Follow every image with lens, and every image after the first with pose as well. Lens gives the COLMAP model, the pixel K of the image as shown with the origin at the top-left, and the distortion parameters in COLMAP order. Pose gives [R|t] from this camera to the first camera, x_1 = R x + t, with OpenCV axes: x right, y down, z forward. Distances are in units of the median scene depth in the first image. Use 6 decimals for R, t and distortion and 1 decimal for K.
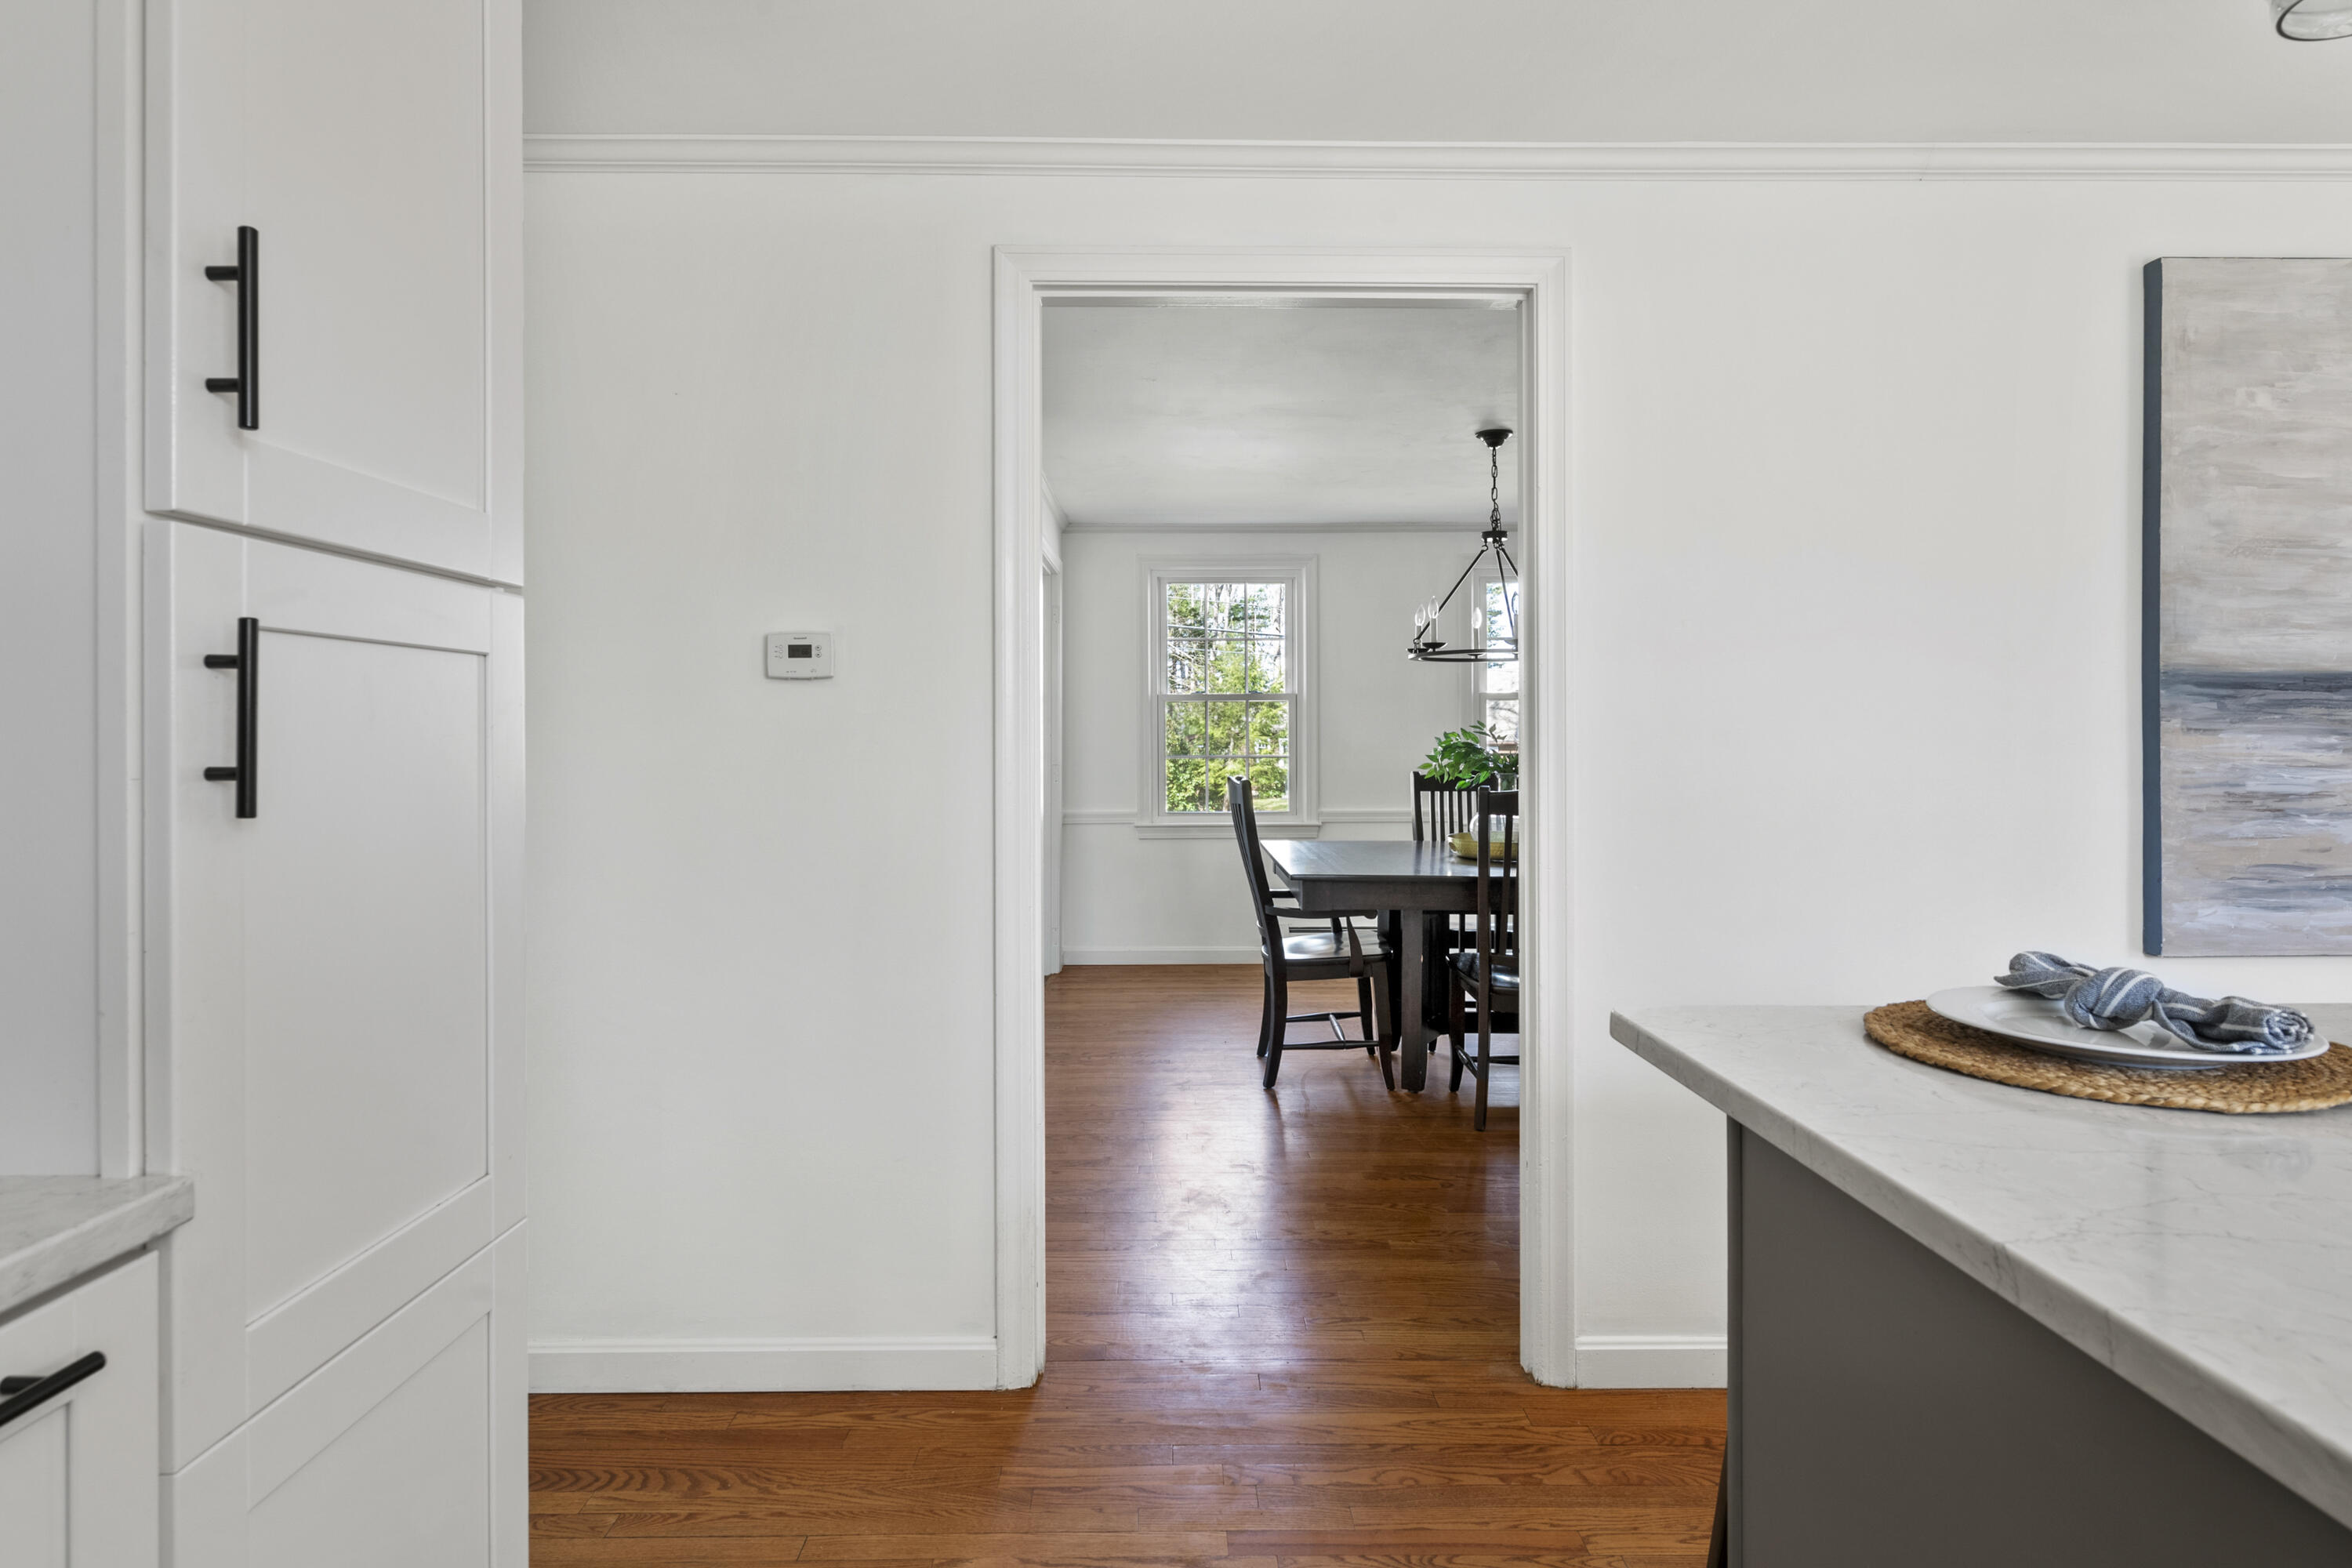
lens RADIAL K [[1302.9, 0, 1171.5], [0, 1302.9, 739.3], [0, 0, 1]] dist [-0.000996, -0.000179]
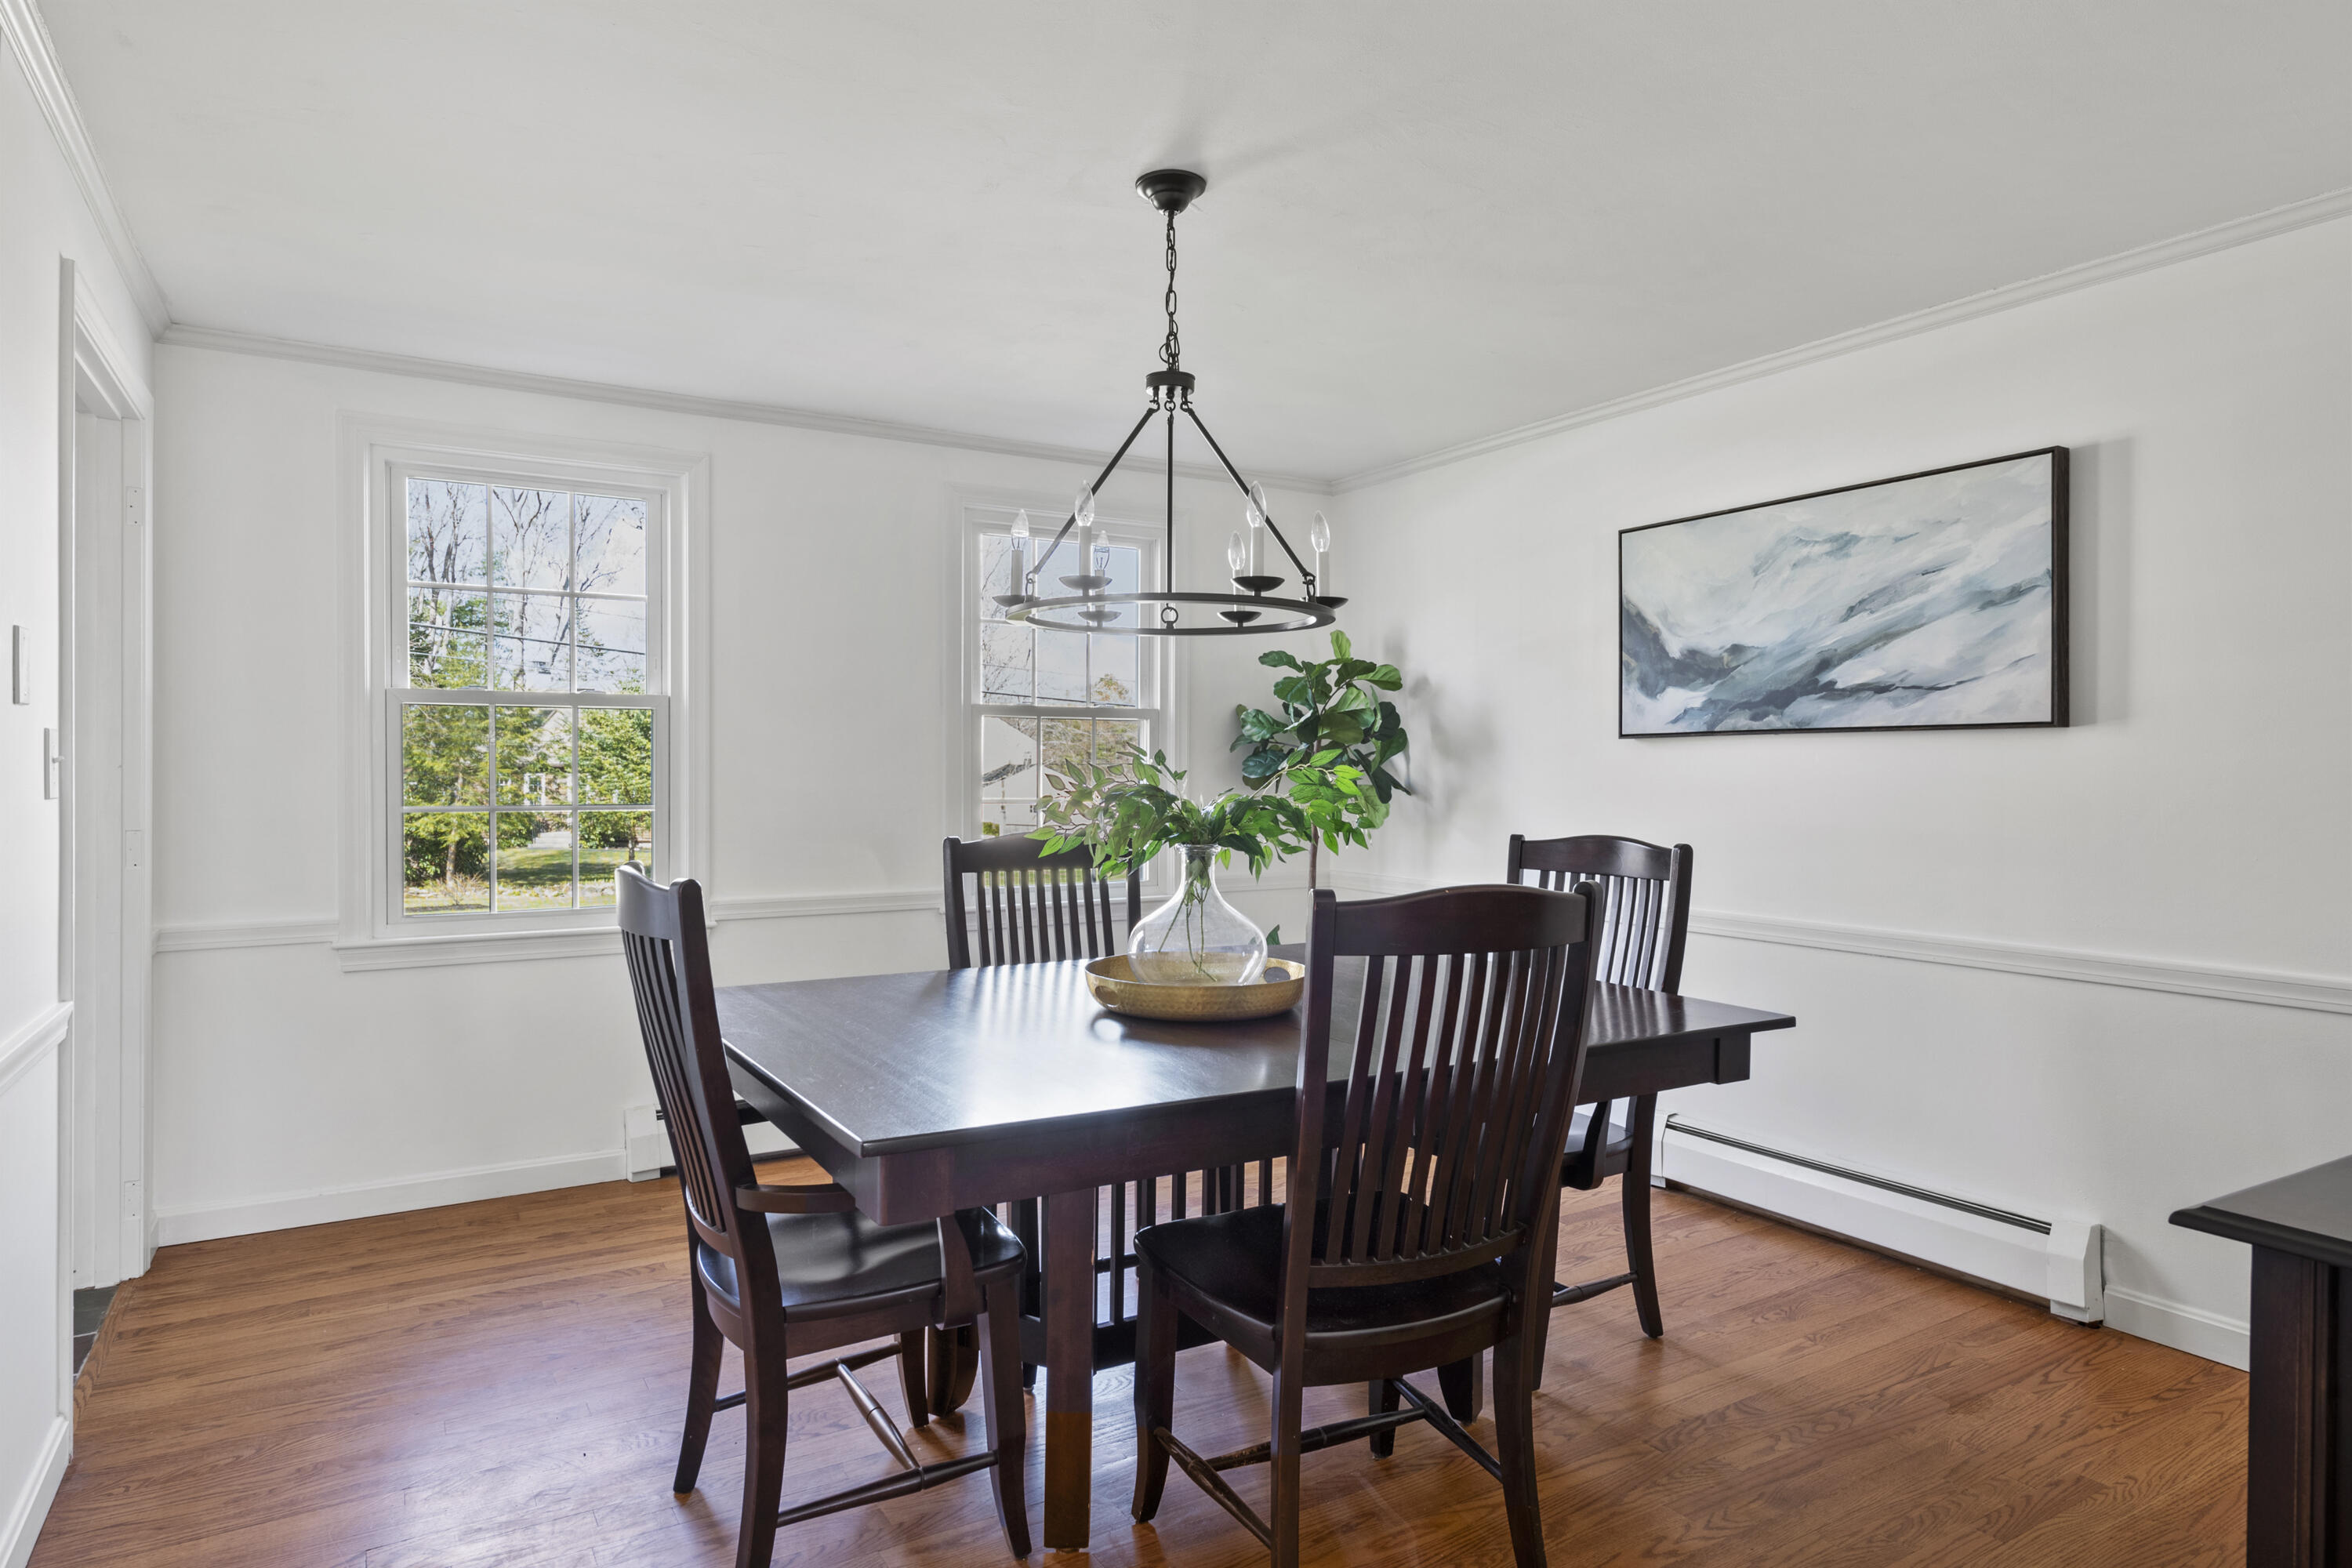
lens RADIAL K [[1349.5, 0, 1176.0], [0, 1349.5, 784.0], [0, 0, 1]] dist [0.001474, 0.001283]
pose [[0.856295, -0.000105, 0.516487, -0.019280], [-0.003443, 0.999977, 0.005912, -0.000834], [-0.516475, -0.006841, 0.856275, 0.394113]]
